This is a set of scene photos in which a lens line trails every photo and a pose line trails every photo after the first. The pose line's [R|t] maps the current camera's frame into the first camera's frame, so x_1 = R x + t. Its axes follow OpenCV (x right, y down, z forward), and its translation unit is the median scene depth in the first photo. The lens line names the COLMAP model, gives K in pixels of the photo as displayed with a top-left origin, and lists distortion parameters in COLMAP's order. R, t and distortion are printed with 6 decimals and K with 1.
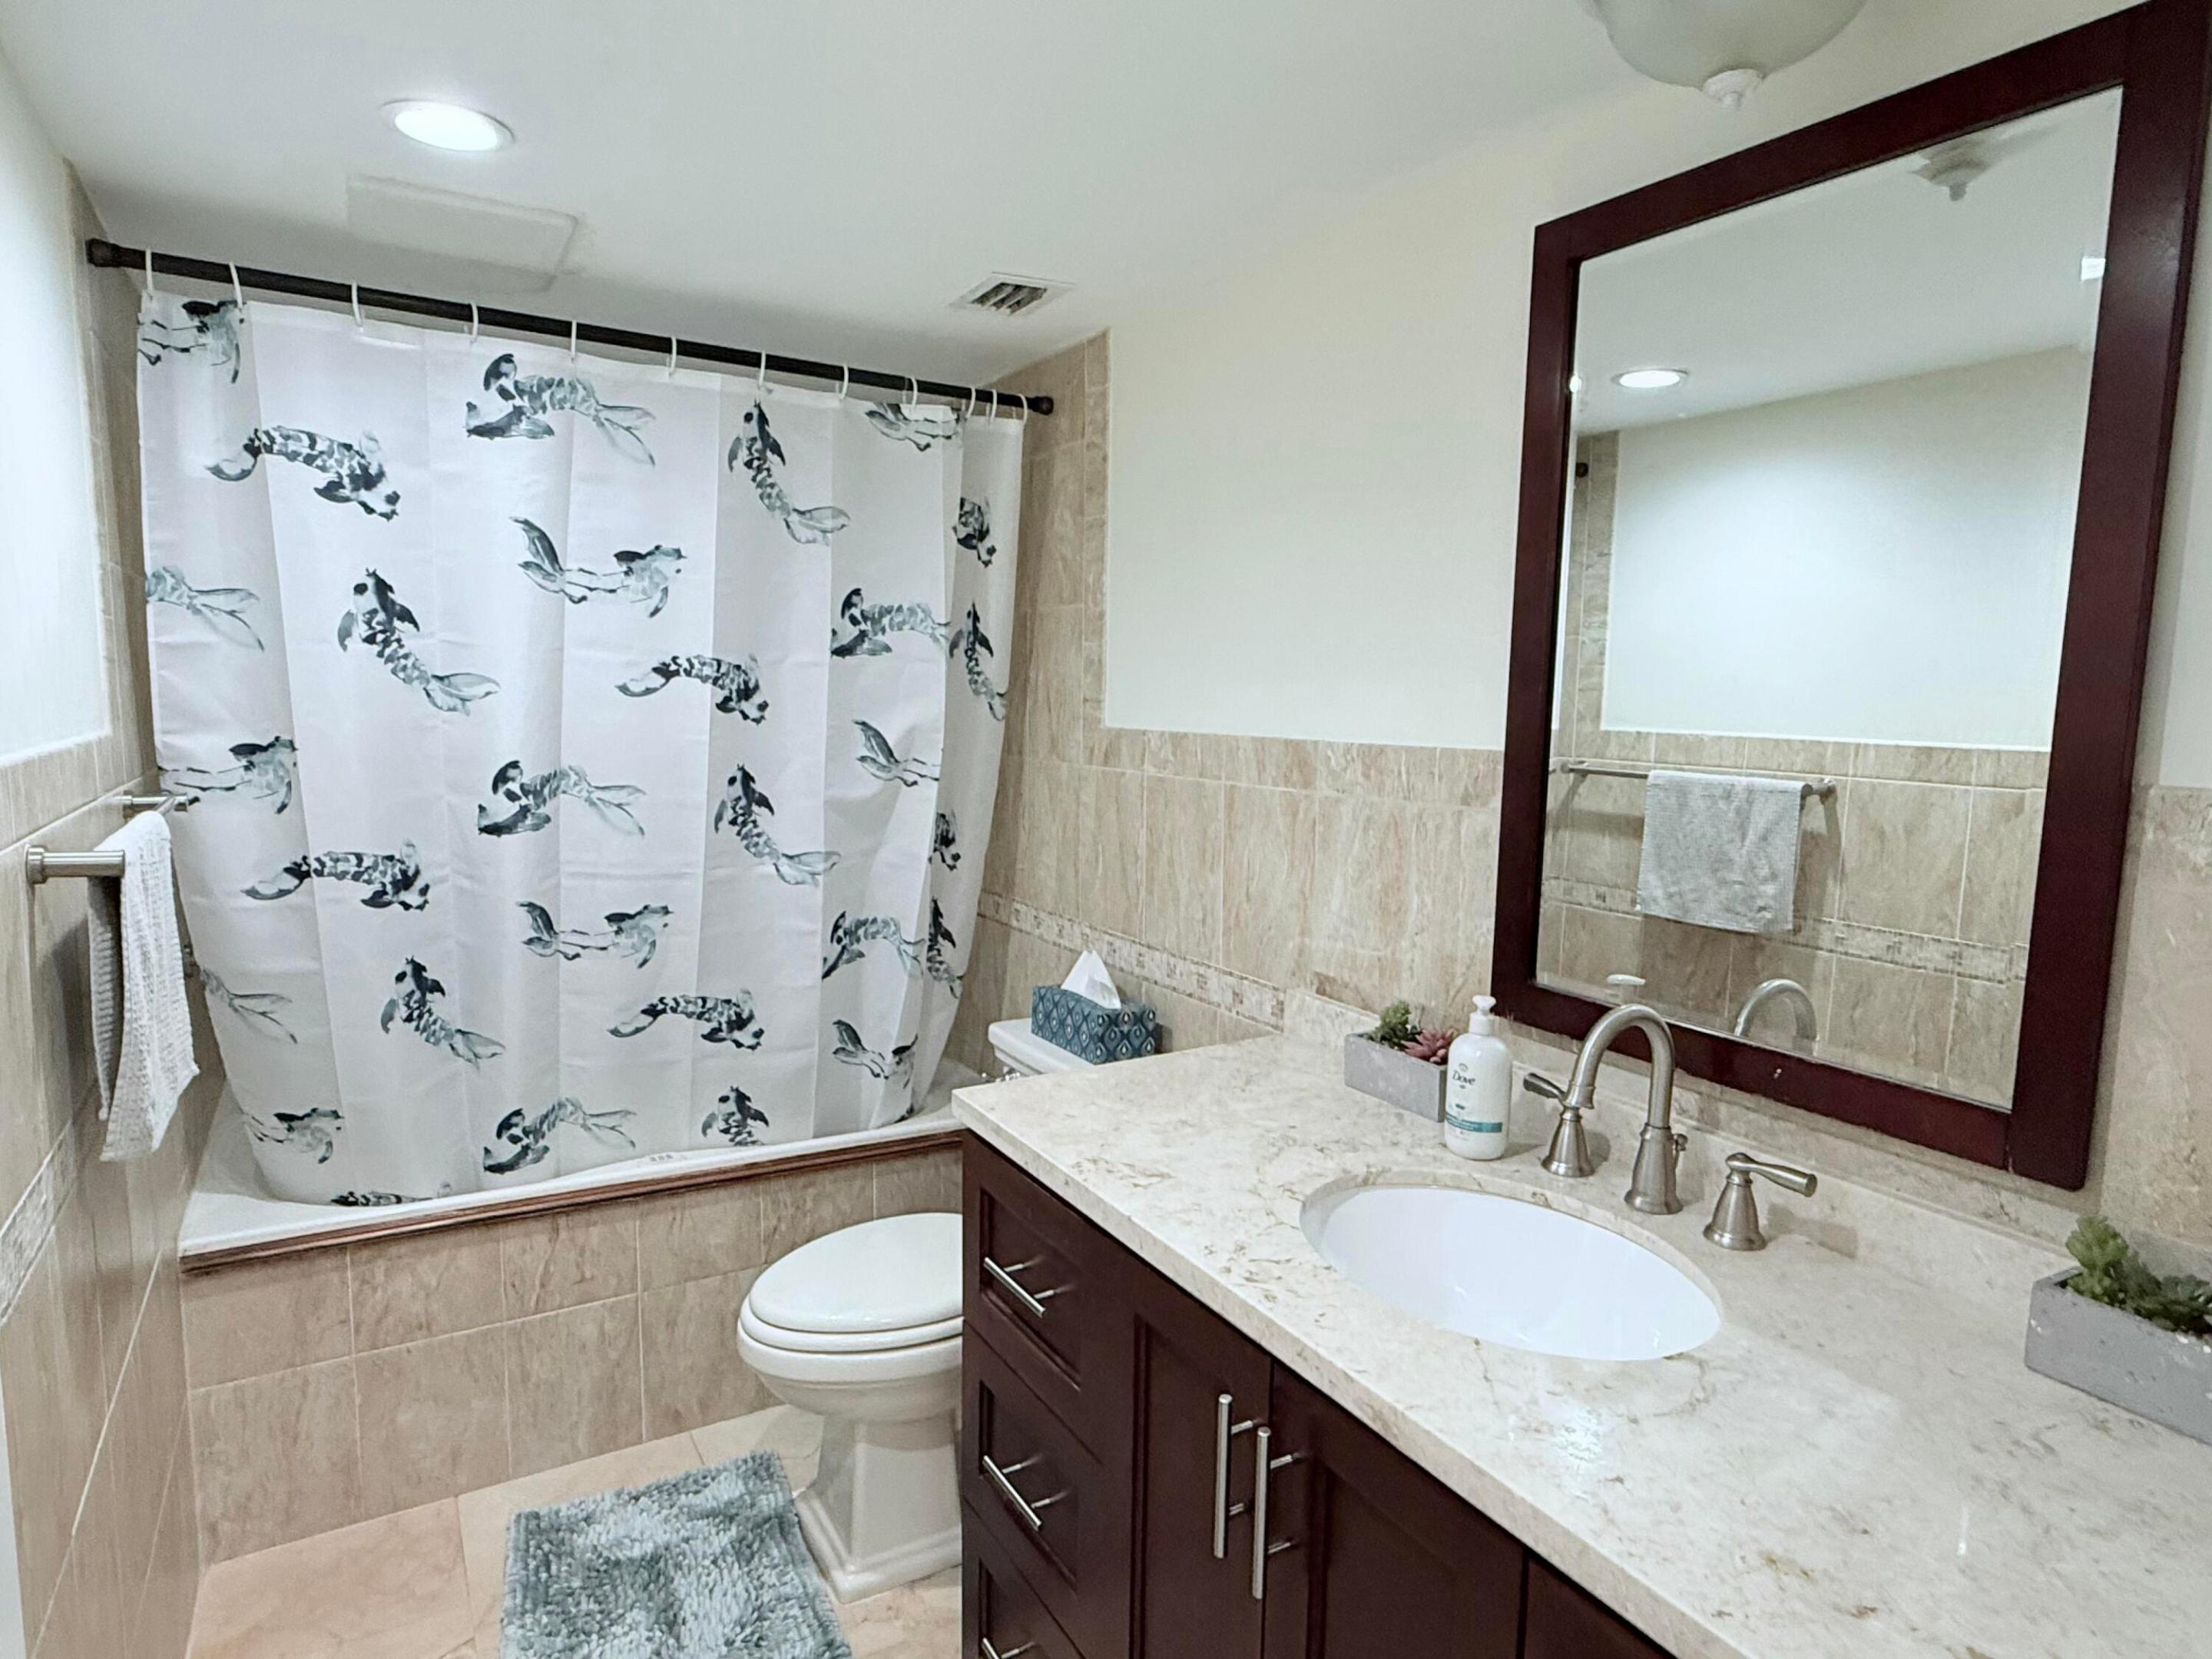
lens RADIAL K [[1284.6, 0, 1099.3], [0, 1284.6, 834.0], [0, 0, 1]] dist [-0.002682, 0.001314]
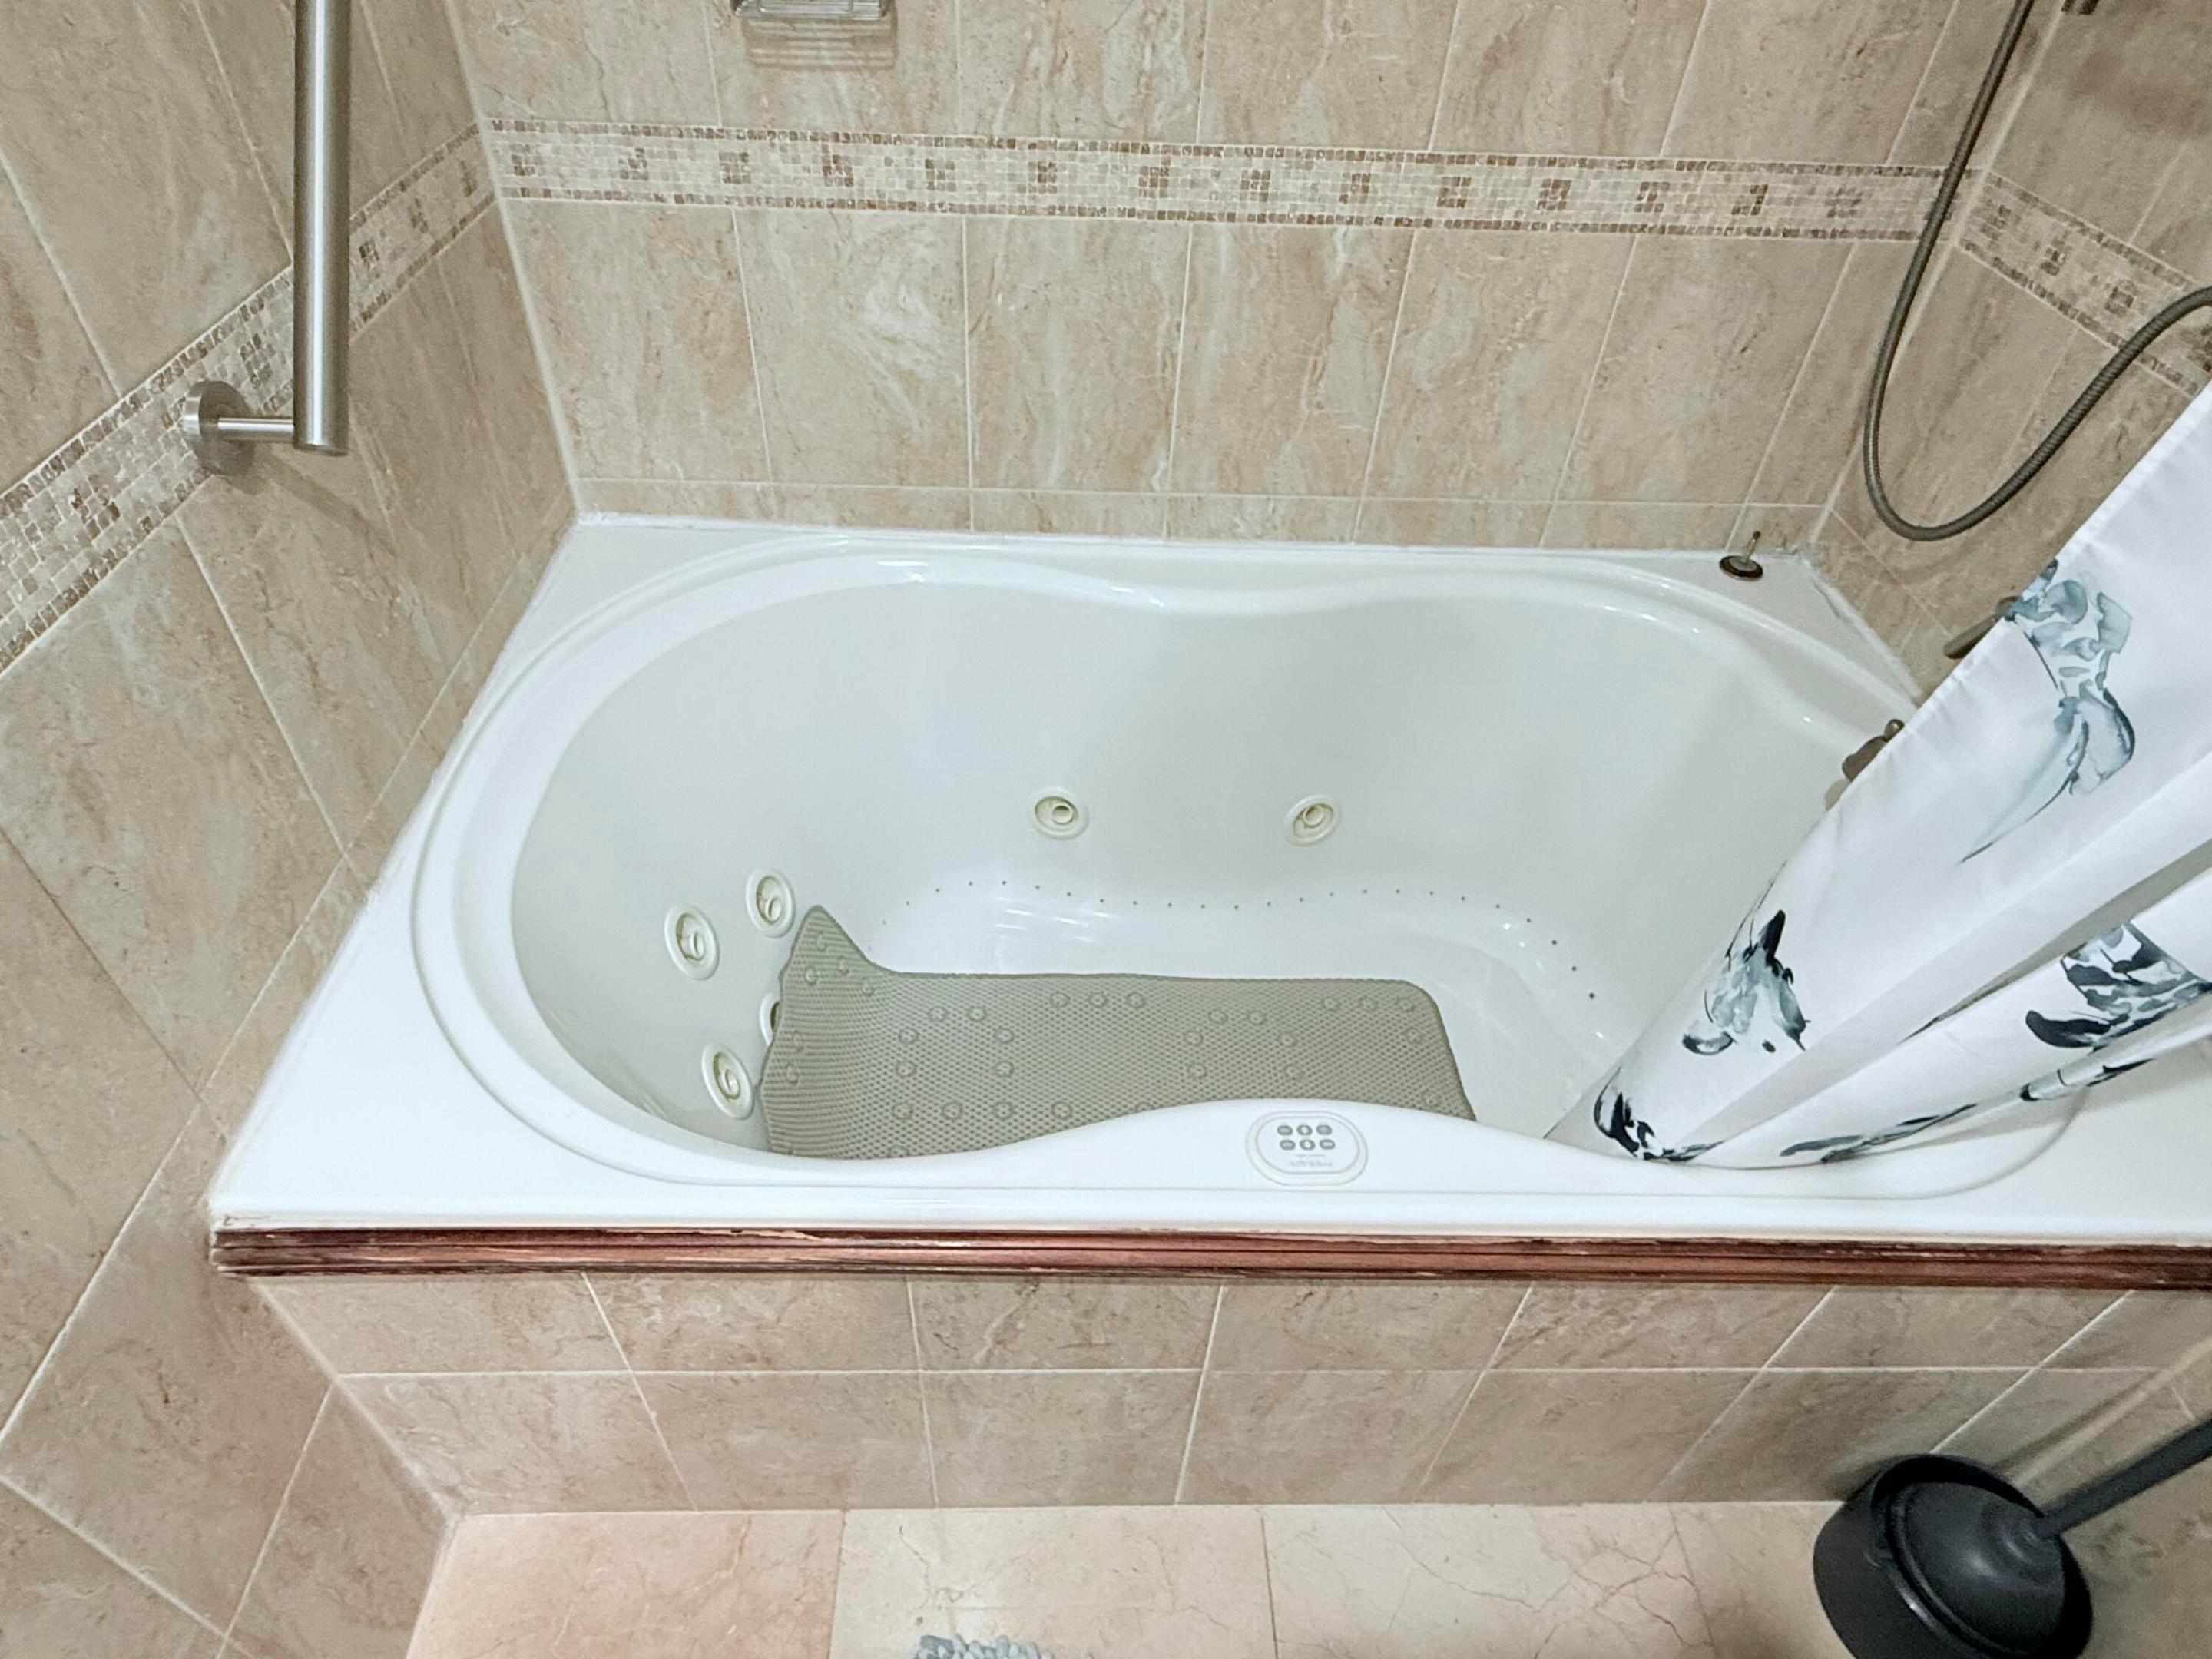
lens RADIAL K [[1284.6, 0, 1086.5], [0, 1284.6, 821.8], [0, 0, 1]] dist [-0.002682, 0.001314]
pose [[0.873006, 0.339367, -0.350273, -0.387080], [-0.078387, 0.806498, 0.586018, -0.056682], [0.481369, -0.484140, 0.730679, 0.959134]]
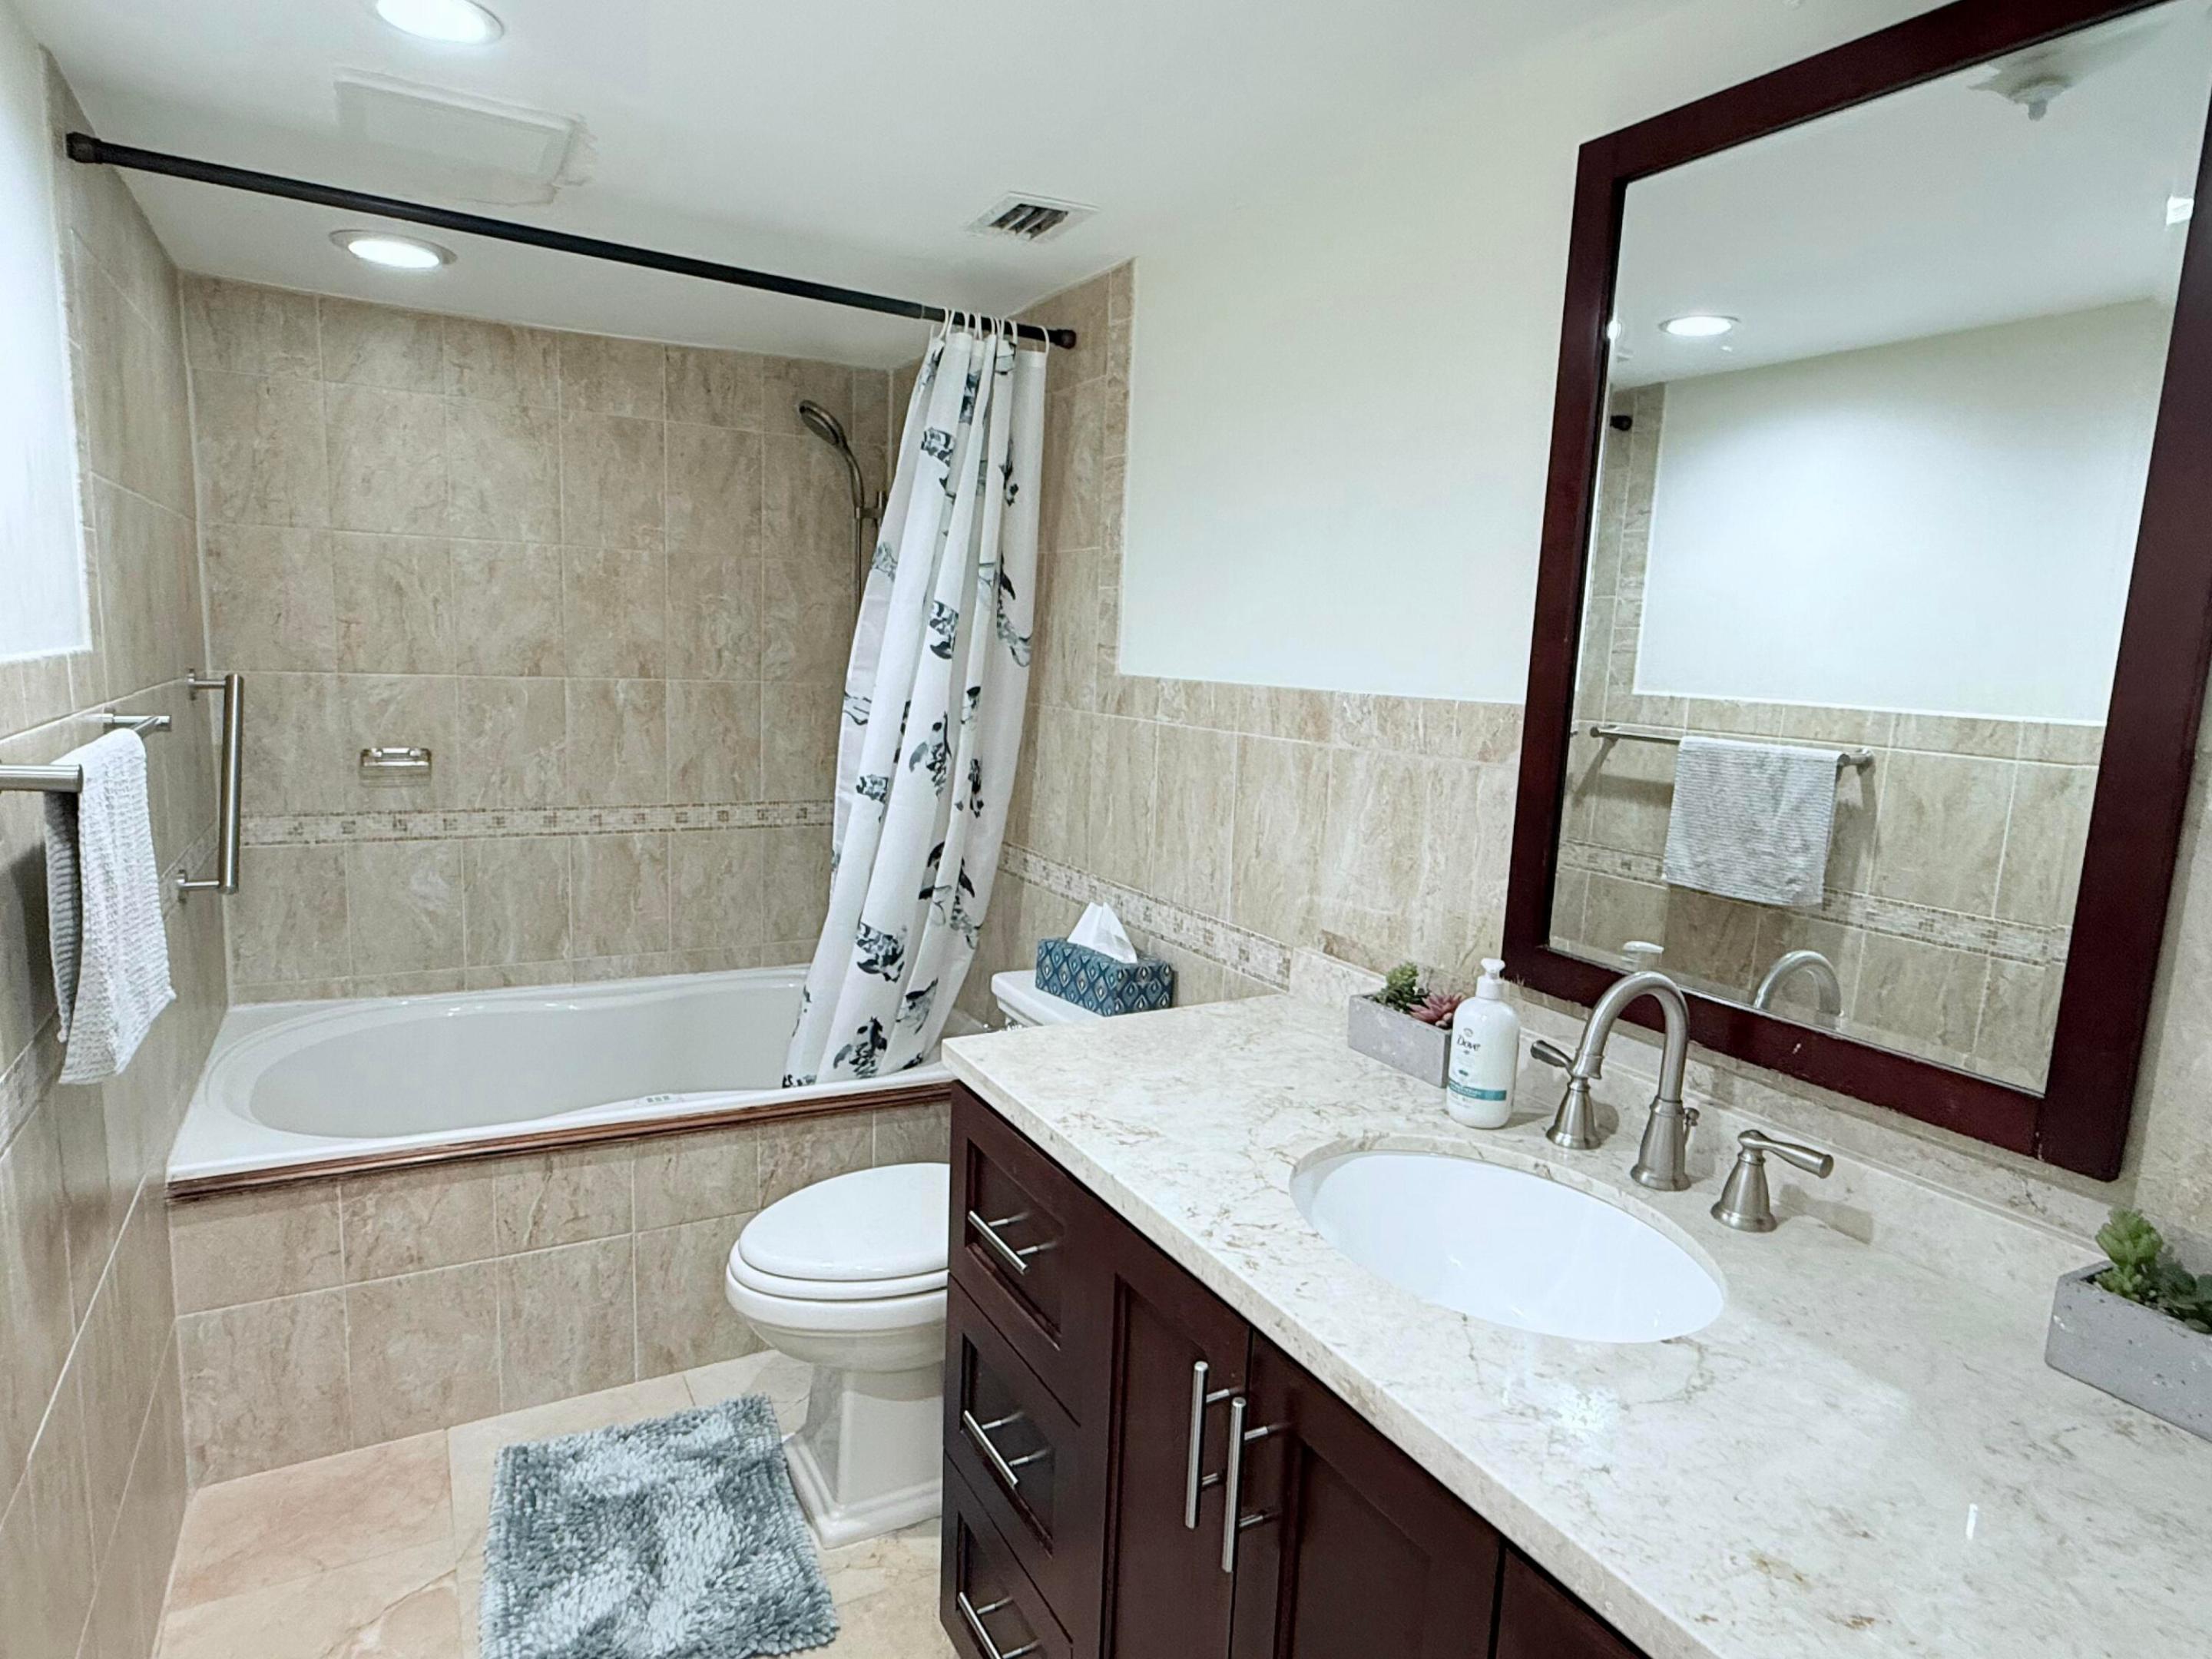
lens RADIAL K [[1284.6, 0, 1107.1], [0, 1284.6, 835.6], [0, 0, 1]] dist [-0.002682, 0.001314]
pose [[0.999462, 0.028821, -0.015685, 0.018759], [-0.028265, 0.999002, 0.034586, 0.007130], [0.016666, -0.034124, 0.999279, 0.031165]]
